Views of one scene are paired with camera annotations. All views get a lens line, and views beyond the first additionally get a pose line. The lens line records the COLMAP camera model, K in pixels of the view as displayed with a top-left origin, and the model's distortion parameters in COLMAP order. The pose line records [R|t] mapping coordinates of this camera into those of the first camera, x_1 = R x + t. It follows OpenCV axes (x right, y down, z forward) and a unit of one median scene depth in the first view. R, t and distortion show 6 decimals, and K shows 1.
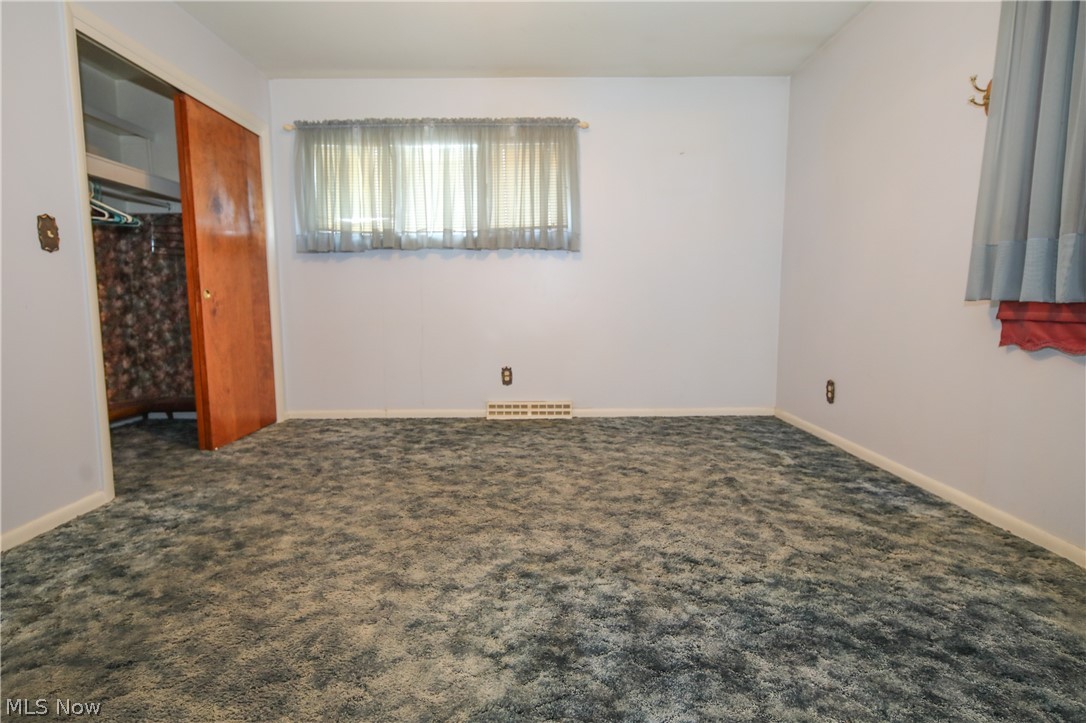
lens RADIAL K [[544.9, 0, 552.0], [0, 544.9, 362.7], [0, 0, 1]] dist [0.006867, -0.006587]
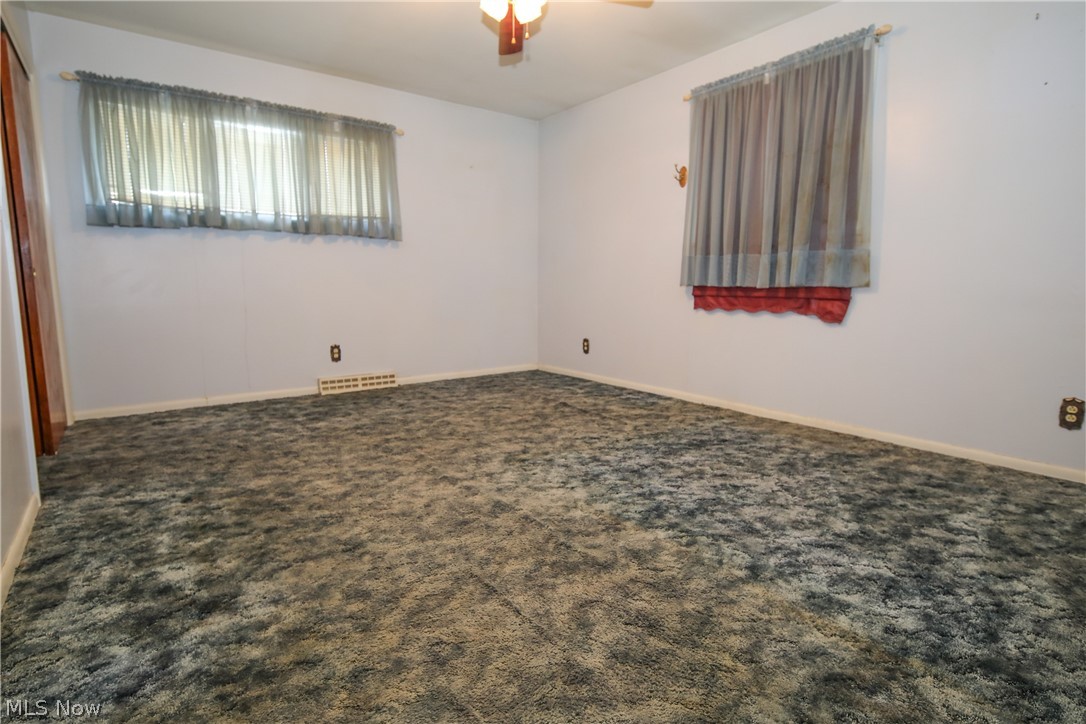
lens RADIAL K [[544.9, 0, 570.7], [0, 544.9, 363.6], [0, 0, 1]] dist [0.006867, -0.006587]
pose [[0.788615, -0.081192, 0.609503, -0.418118], [0.062483, 0.996694, 0.051925, 0.020002], [-0.611705, -0.002865, 0.791081, -0.151481]]
